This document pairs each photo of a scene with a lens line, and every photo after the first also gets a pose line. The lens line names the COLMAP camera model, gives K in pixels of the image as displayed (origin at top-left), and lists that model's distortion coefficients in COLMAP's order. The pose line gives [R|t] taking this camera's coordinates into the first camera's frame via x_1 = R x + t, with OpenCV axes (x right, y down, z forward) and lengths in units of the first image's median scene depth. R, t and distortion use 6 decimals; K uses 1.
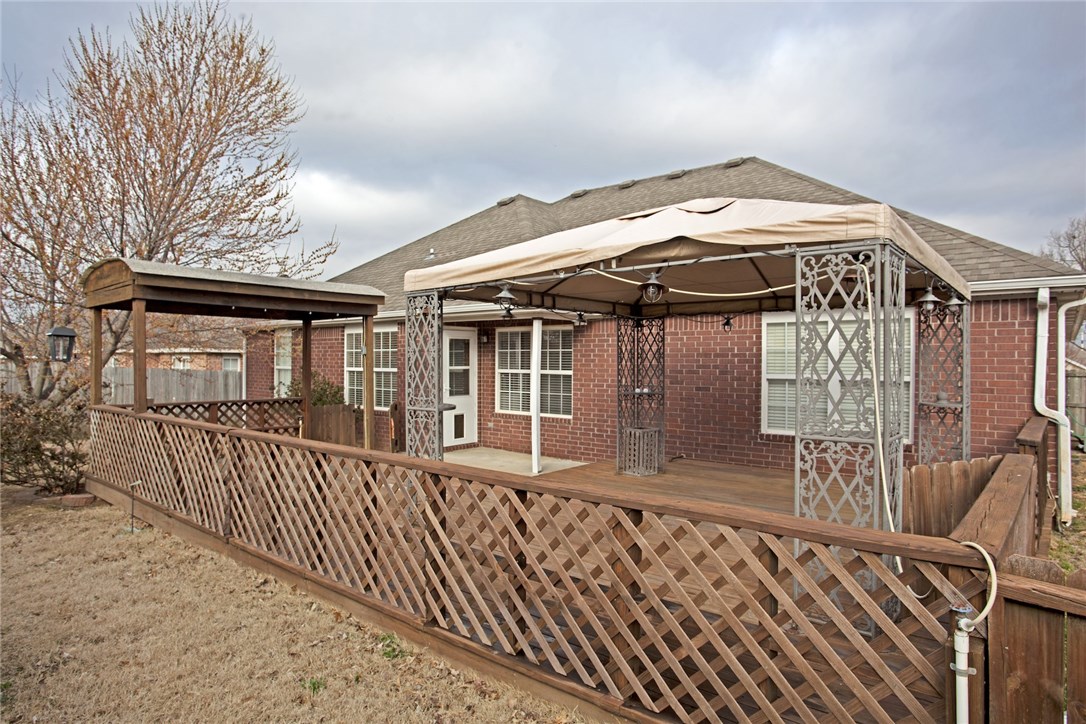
lens RADIAL K [[617.0, 0, 543.0], [0, 617.0, 362.0], [0, 0, 1]] dist [0.000322, 0.000031]
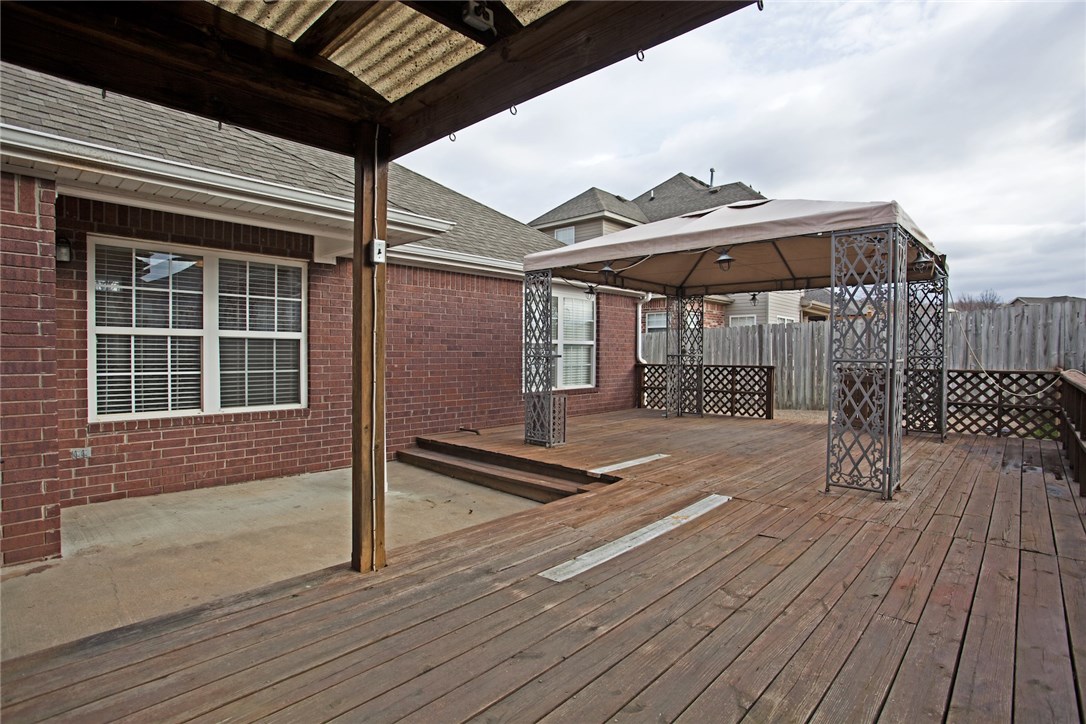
lens RADIAL K [[542.7, 0, 546.0], [0, 542.7, 360.7], [0, 0, 1]] dist [-0.078005, 0.035174]
pose [[0.065486, -0.025123, 0.997537, -0.553168], [-0.009994, 0.999616, 0.025831, 0.029976], [-0.997803, -0.011661, 0.065209, 0.817010]]
